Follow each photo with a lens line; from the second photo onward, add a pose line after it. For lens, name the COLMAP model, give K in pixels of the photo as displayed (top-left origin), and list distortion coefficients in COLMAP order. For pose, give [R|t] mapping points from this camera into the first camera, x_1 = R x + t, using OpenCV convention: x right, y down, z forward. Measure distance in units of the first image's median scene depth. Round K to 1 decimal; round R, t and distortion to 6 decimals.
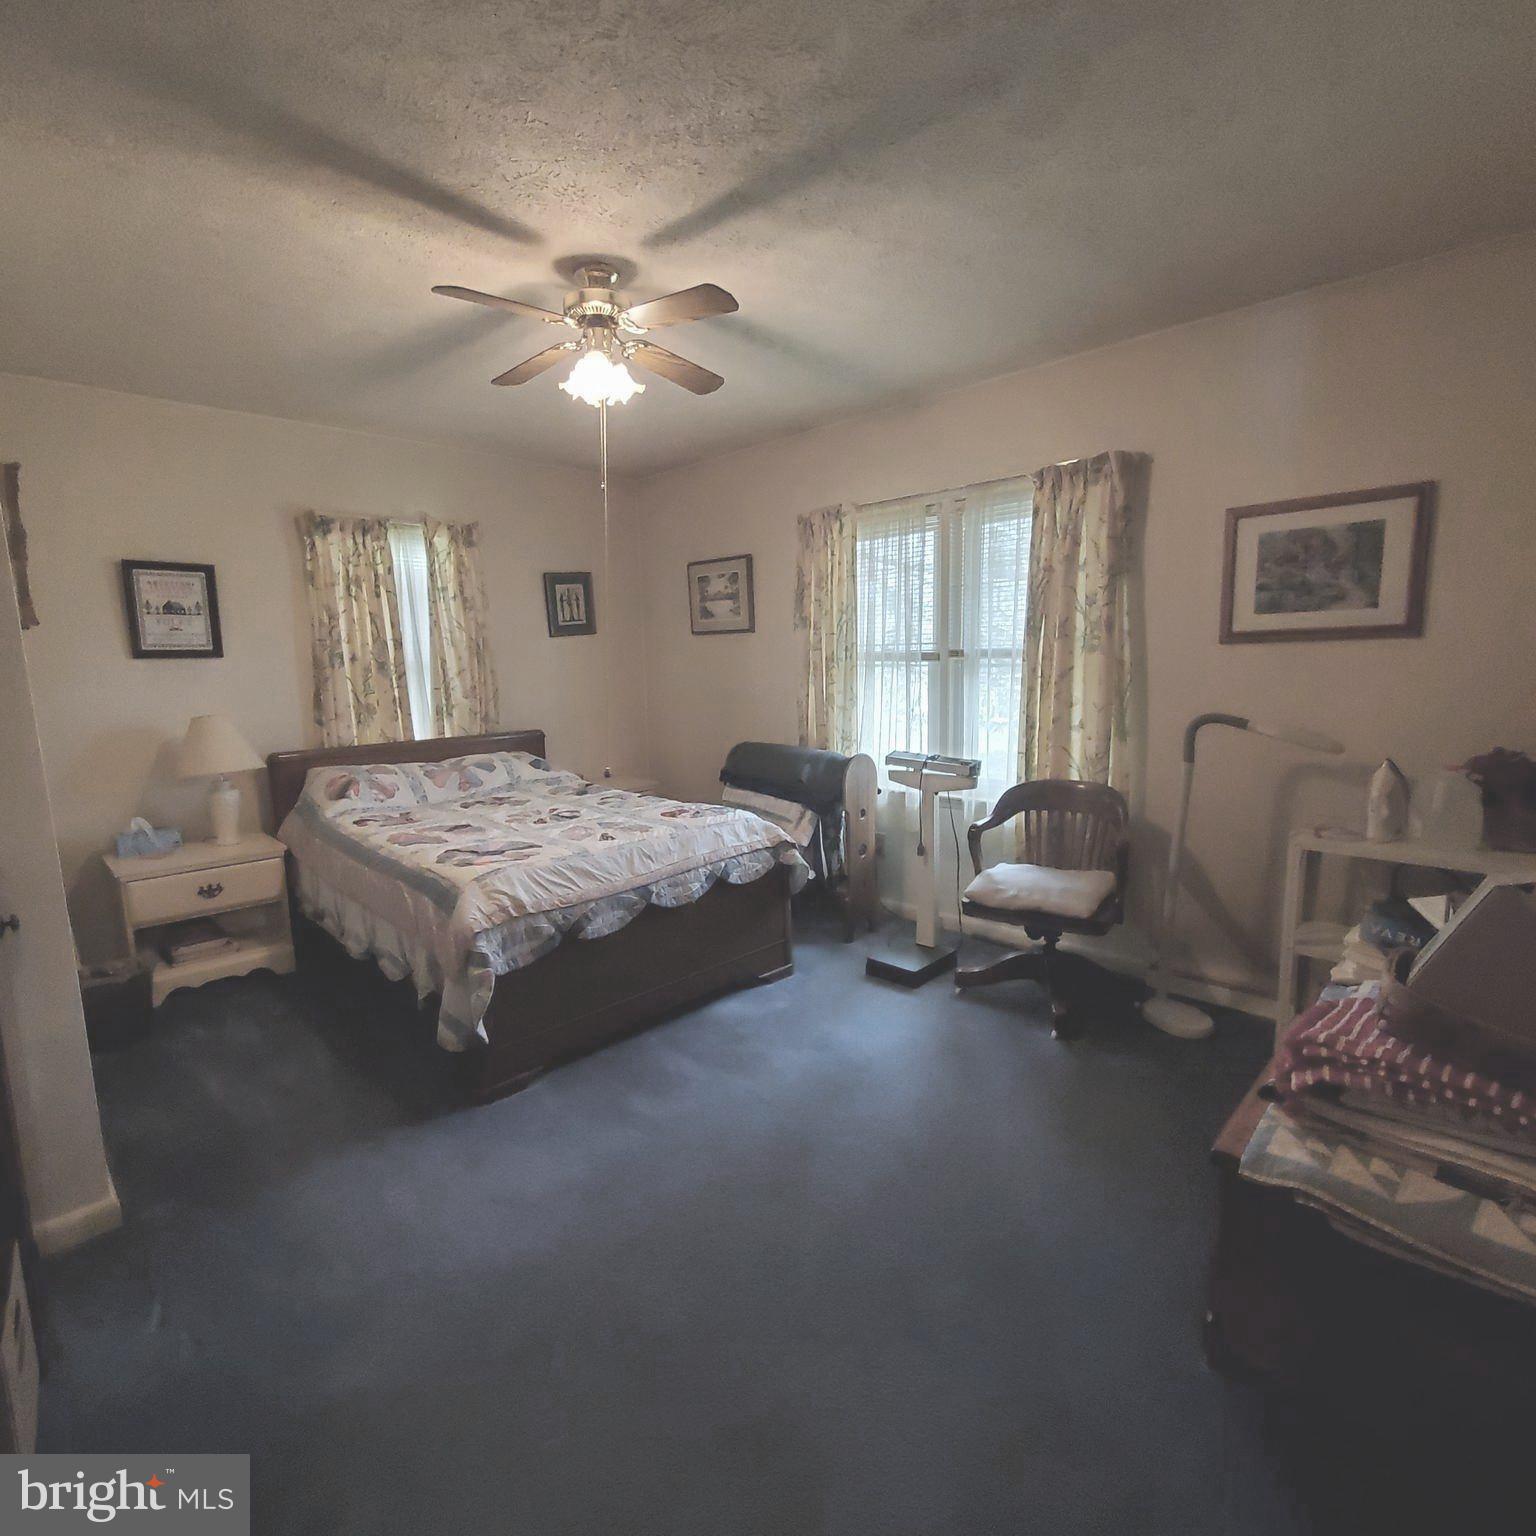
lens RADIAL K [[812.6, 0, 752.4], [0, 812.6, 753.9], [0, 0, 1]] dist [0.000629, -0.000976]
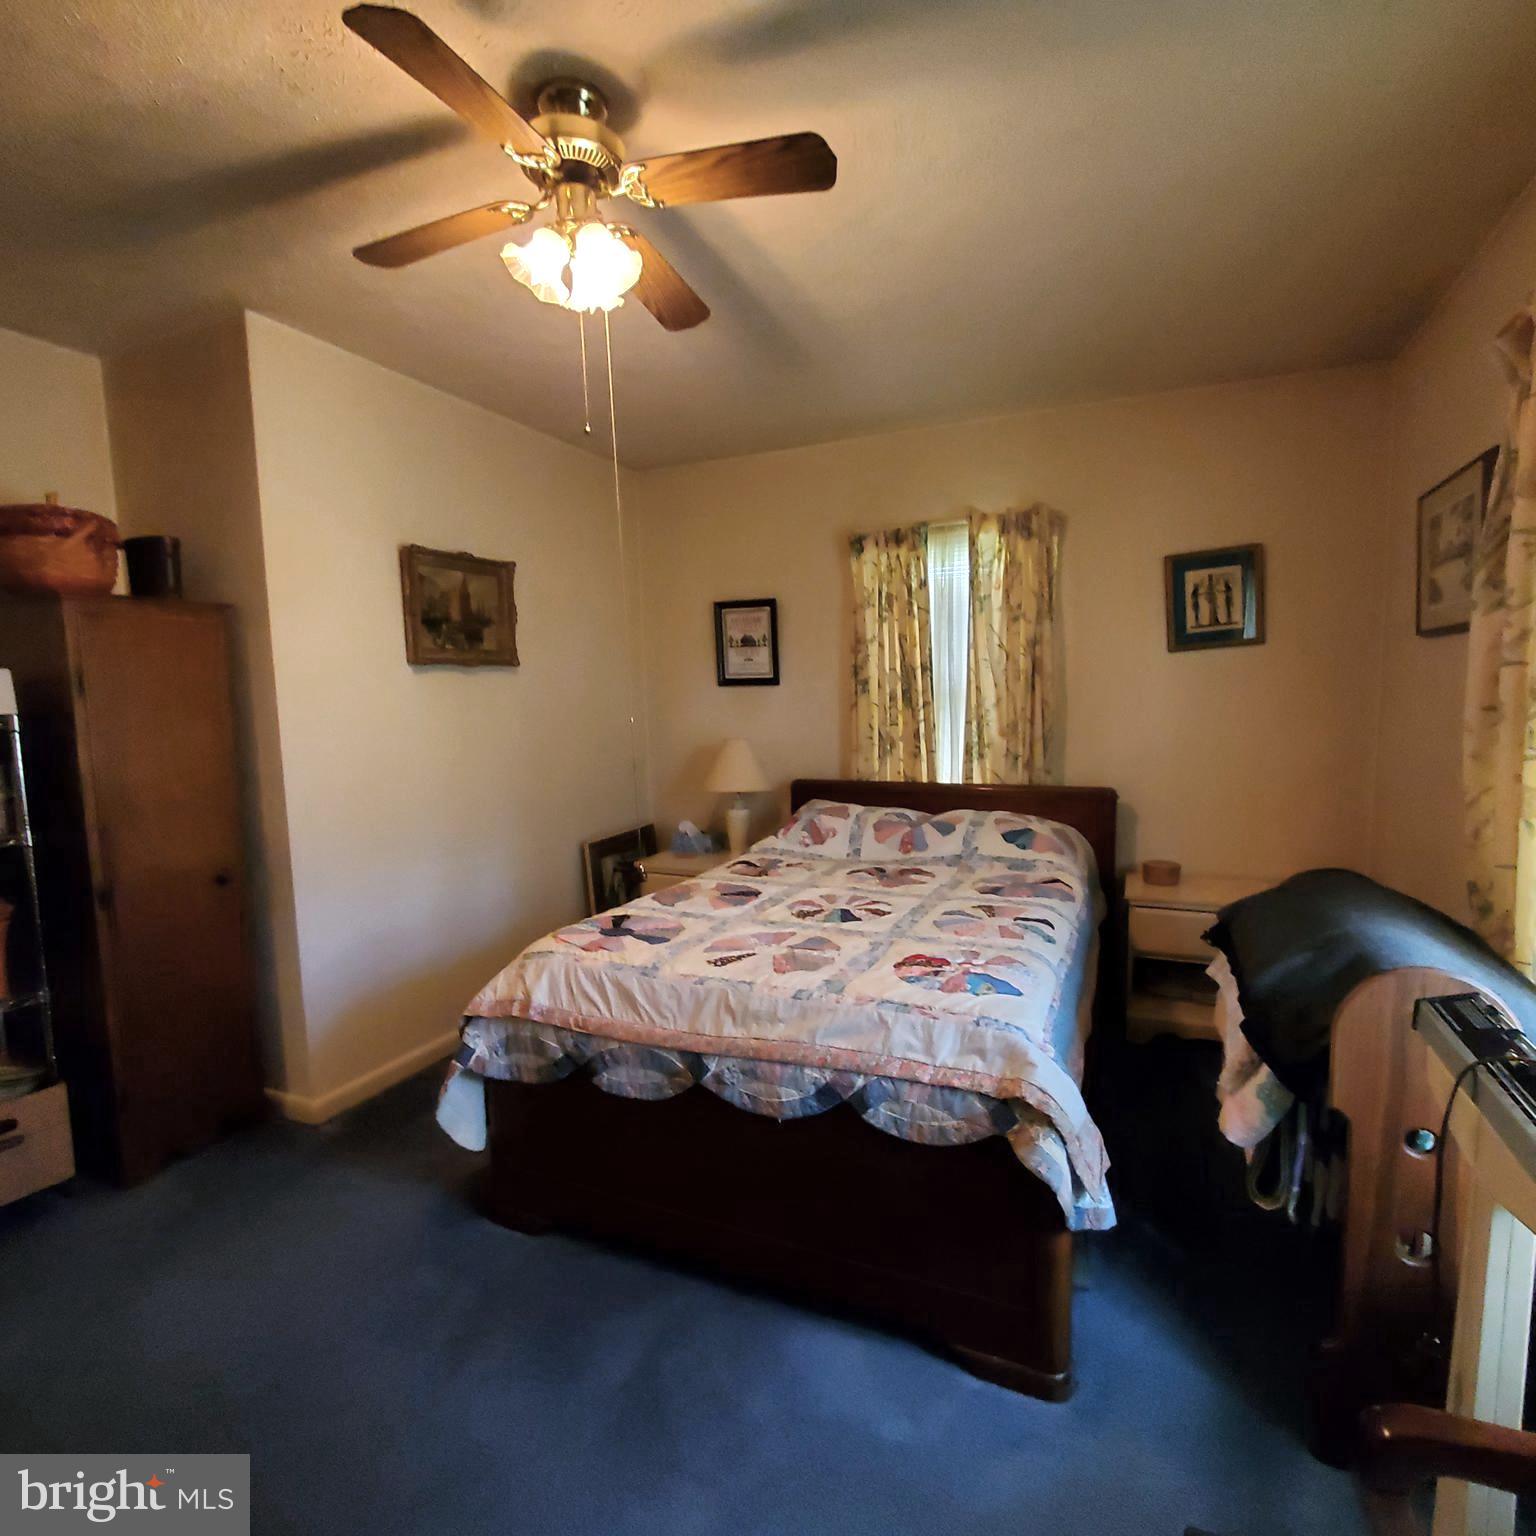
lens RADIAL K [[812.6, 0, 752.4], [0, 812.6, 753.9], [0, 0, 1]] dist [0.000629, -0.000976]
pose [[0.365196, 0.080802, -0.927417, 0.329223], [-0.101440, 0.993748, 0.046636, -0.074806], [0.925387, 0.077046, 0.371110, 0.579944]]
